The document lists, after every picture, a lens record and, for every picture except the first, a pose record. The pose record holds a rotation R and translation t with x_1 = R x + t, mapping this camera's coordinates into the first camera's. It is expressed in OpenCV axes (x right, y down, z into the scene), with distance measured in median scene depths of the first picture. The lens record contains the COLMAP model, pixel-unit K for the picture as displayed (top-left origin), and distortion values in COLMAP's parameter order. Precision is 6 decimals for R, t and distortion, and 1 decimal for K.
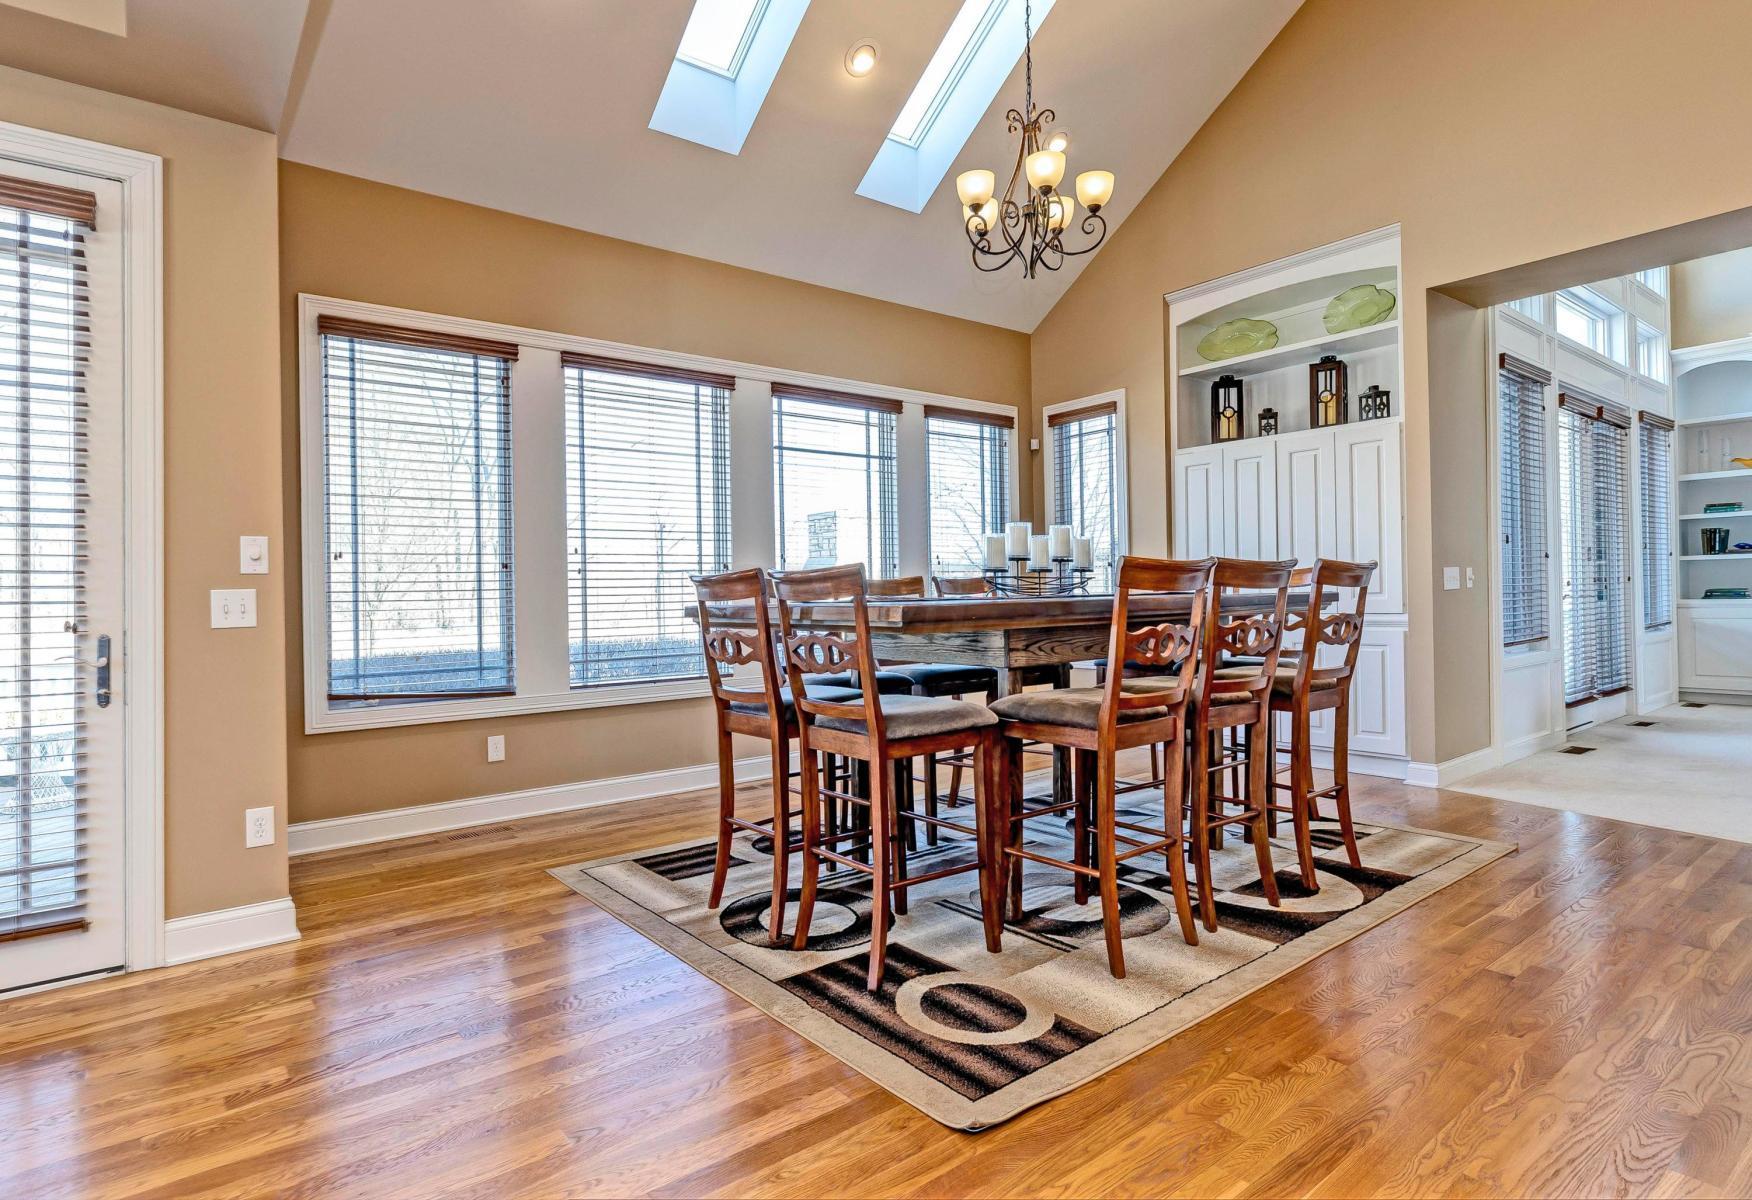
lens RADIAL K [[965.6, 0, 875.1], [0, 965.6, 592.0], [0, 0, 1]] dist [-0.001617, 0.003518]
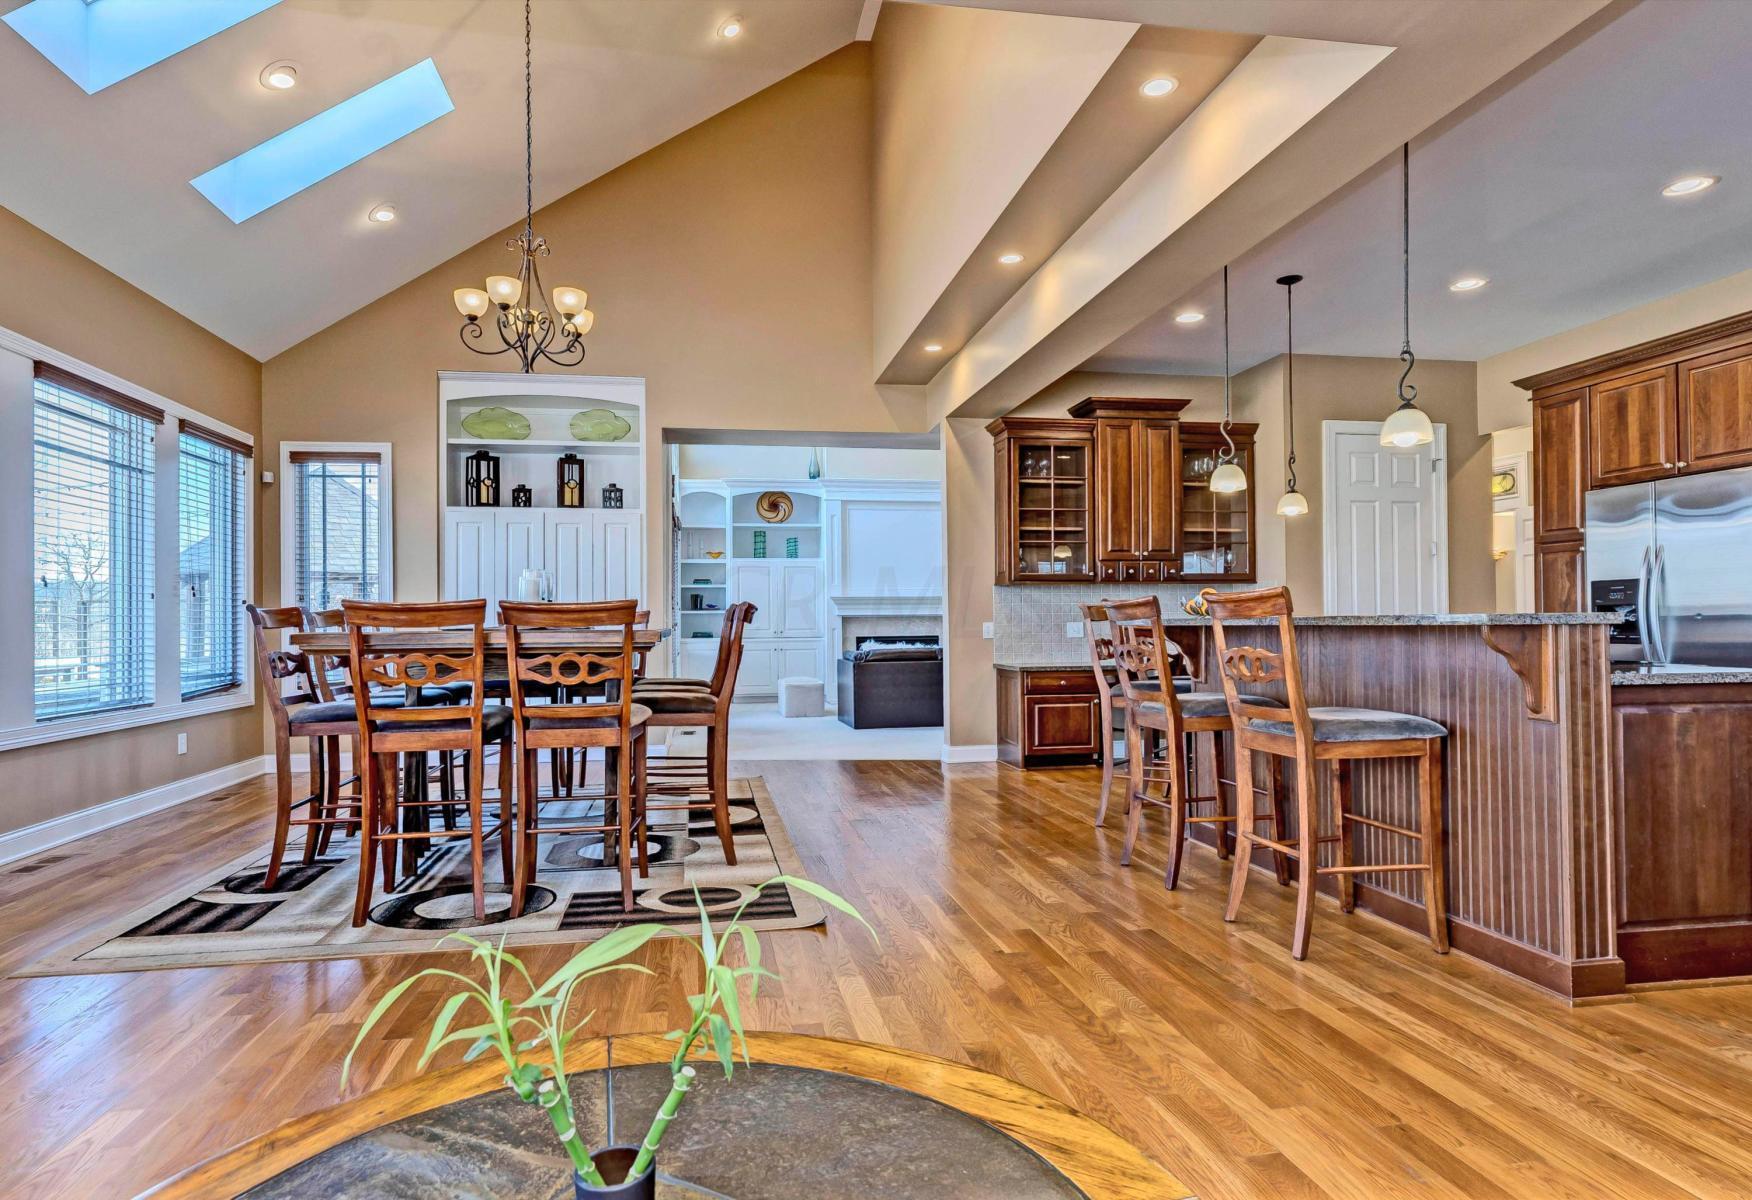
lens RADIAL K [[965.6, 0, 801.1], [0, 965.6, 614.9], [0, 0, 1]] dist [-0.001617, 0.003518]
pose [[0.503361, 0.026917, 0.863657, -0.479993], [-0.003040, 0.999564, -0.029381, 0.016648], [-0.864071, 0.012164, 0.503223, 0.048143]]
